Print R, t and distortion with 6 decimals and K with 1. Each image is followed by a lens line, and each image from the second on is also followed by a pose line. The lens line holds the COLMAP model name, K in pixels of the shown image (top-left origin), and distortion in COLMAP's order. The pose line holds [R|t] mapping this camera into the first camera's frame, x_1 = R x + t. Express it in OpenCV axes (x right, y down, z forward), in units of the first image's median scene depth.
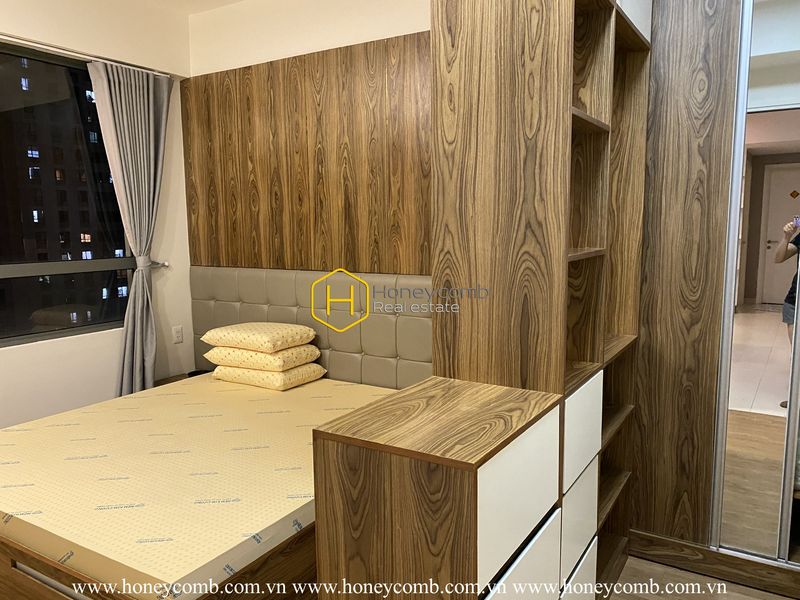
lens RADIAL K [[616.1, 0, 400.2], [0, 616.1, 300.4], [0, 0, 1]] dist [0.009935, -0.000213]
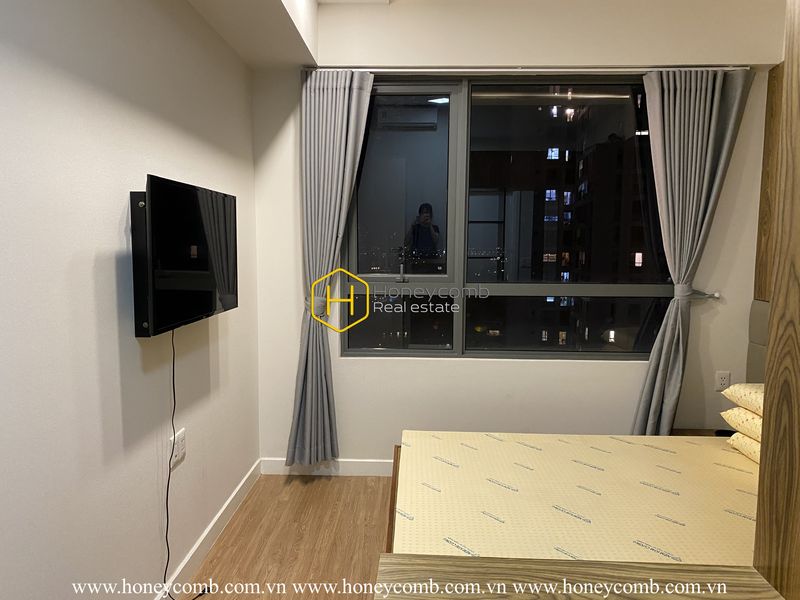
lens RADIAL K [[616.1, 0, 399.8], [0, 616.1, 302.4], [0, 0, 1]] dist [0.009935, -0.000213]
pose [[0.485082, 0.095399, -0.869249, 0.154930], [-0.120636, 0.991828, 0.041531, -0.035031], [0.866108, 0.084717, 0.492626, 0.235220]]
